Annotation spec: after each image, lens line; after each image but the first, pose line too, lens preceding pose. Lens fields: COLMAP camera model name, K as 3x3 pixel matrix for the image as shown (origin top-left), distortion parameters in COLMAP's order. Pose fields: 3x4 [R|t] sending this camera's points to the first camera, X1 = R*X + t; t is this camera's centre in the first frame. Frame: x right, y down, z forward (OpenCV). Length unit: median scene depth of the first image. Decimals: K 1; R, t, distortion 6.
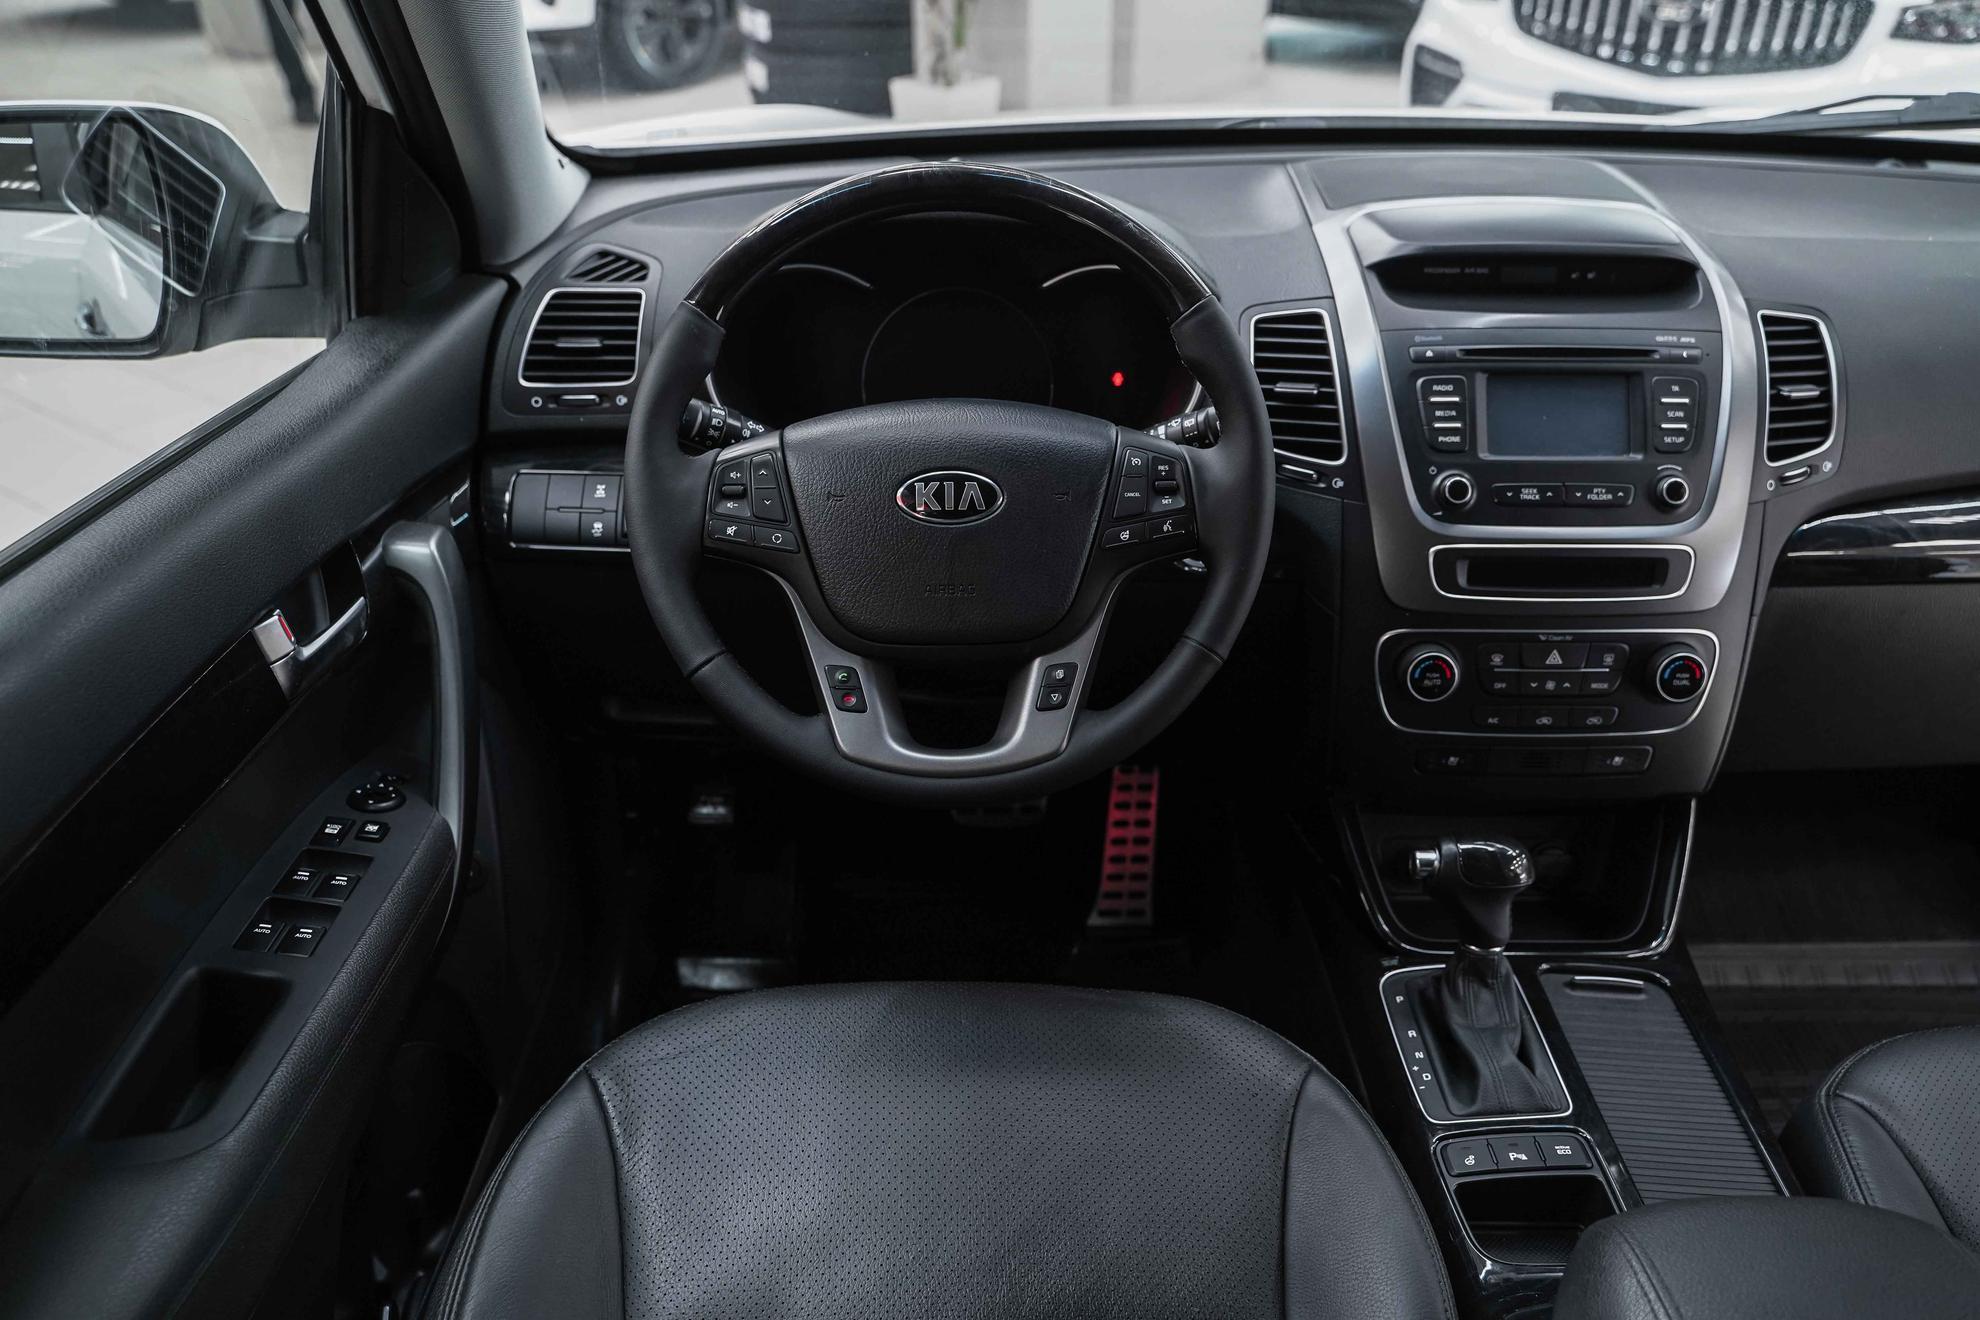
lens RADIAL K [[1593.1, 0, 990.0], [0, 1593.1, 660.0], [0, 0, 1]] dist [-0.002676, 0.014650]
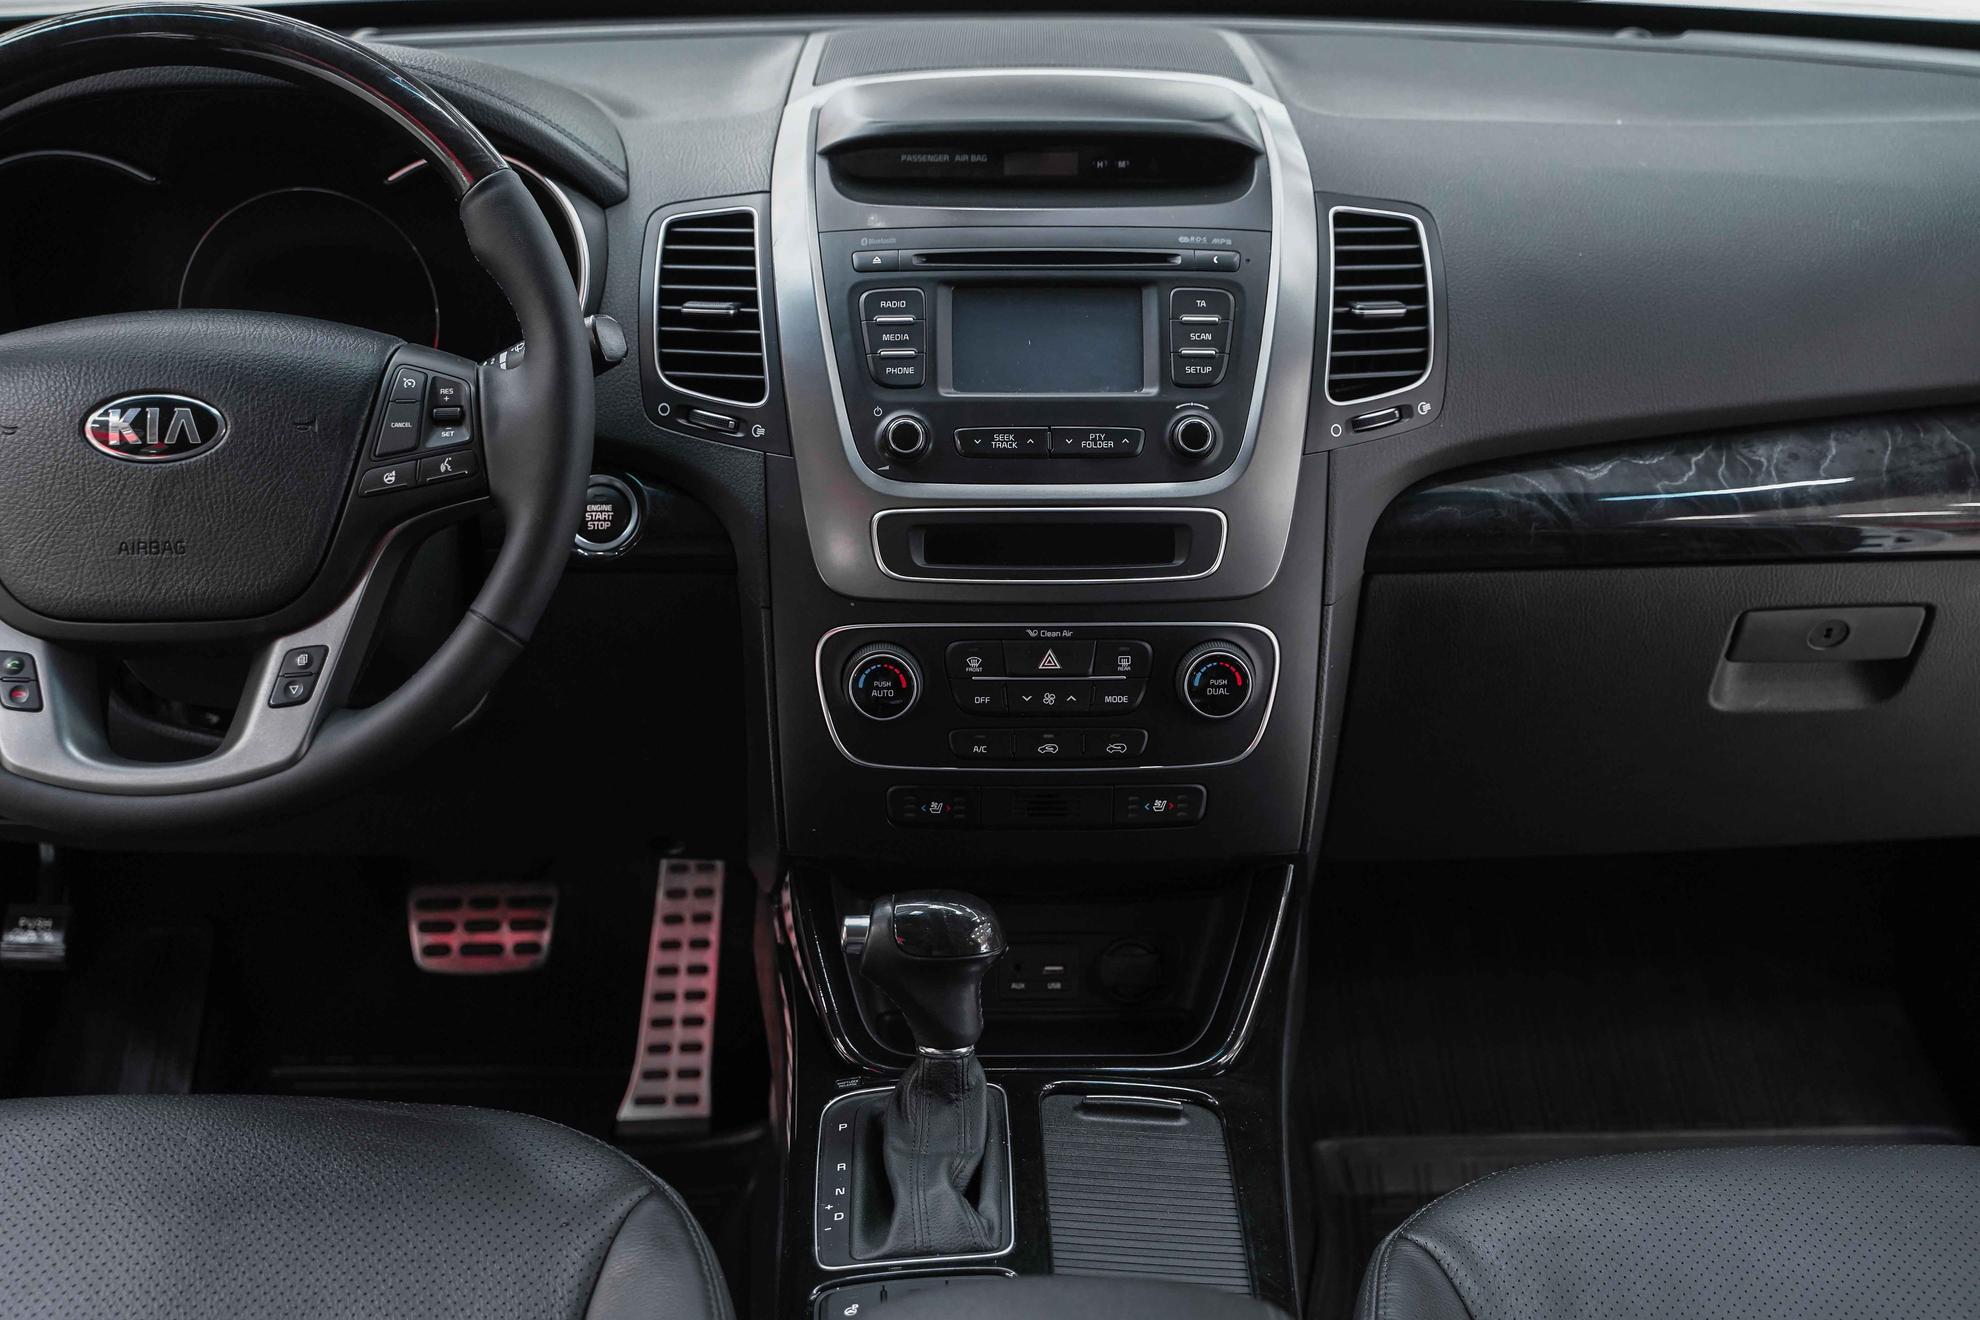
lens RADIAL K [[2534.3, 0, 984.9], [0, 2534.3, 669.4], [0, 0, 1]] dist [0.012660, 0.003138]
pose [[0.999845, -0.007597, 0.015853, 0.306581], [0.009029, 0.995688, -0.092320, 0.112206], [-0.015083, 0.092449, 0.995603, -0.179261]]
